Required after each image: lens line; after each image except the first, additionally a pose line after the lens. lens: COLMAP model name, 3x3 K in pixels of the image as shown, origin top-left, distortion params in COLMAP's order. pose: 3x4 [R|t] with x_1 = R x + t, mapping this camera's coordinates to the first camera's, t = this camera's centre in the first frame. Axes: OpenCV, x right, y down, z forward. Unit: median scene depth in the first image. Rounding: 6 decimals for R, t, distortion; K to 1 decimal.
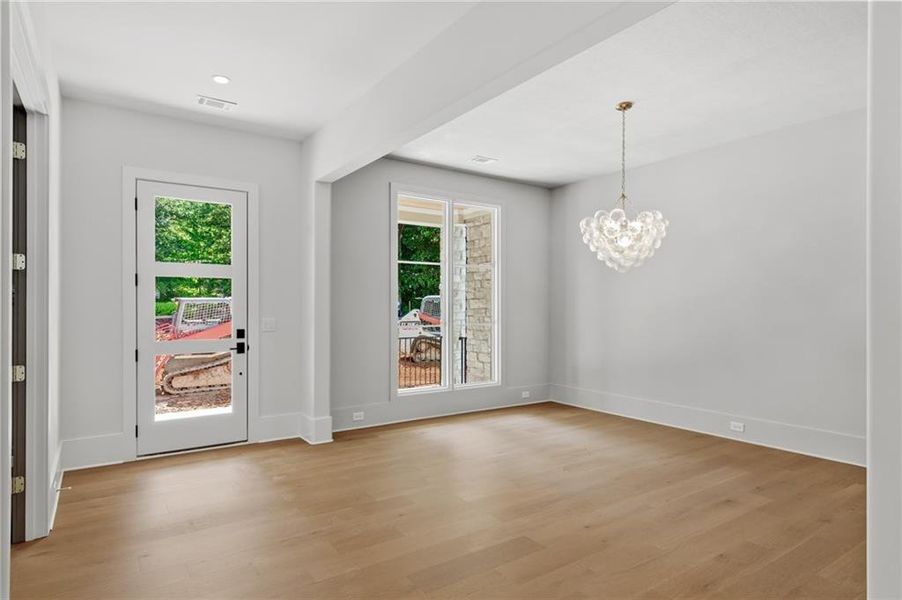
lens RADIAL K [[511.6, 0, 454.0], [0, 511.6, 300.2], [0, 0, 1]] dist [0.004487, 0.001303]
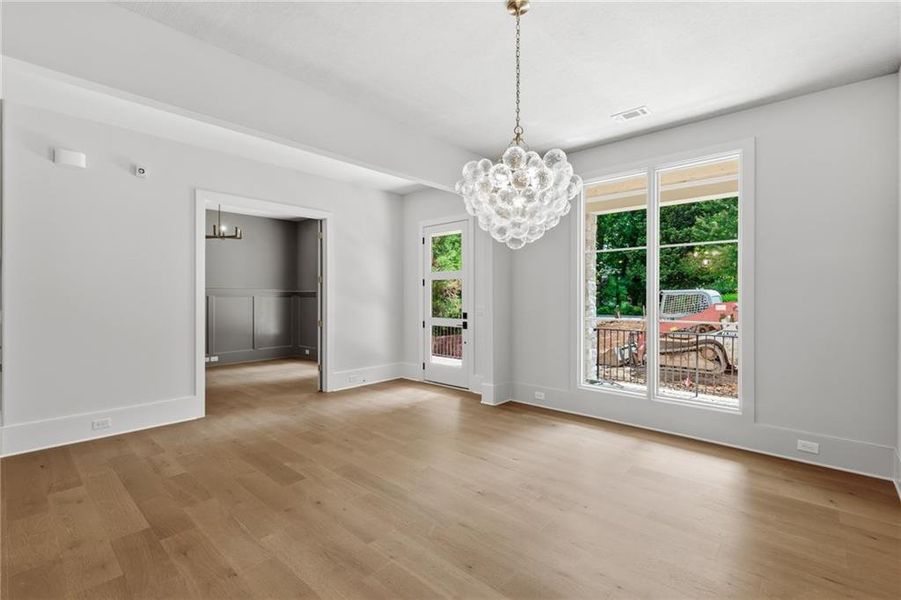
lens RADIAL K [[424.2, 0, 453.8], [0, 424.2, 300.8], [0, 0, 1]] dist [0.001114, -0.000885]
pose [[0.202749, 0.008894, -0.979190, 0.773160], [0.010679, 0.999879, 0.011293, 0.008876], [0.979173, -0.012746, 0.202629, 0.721125]]
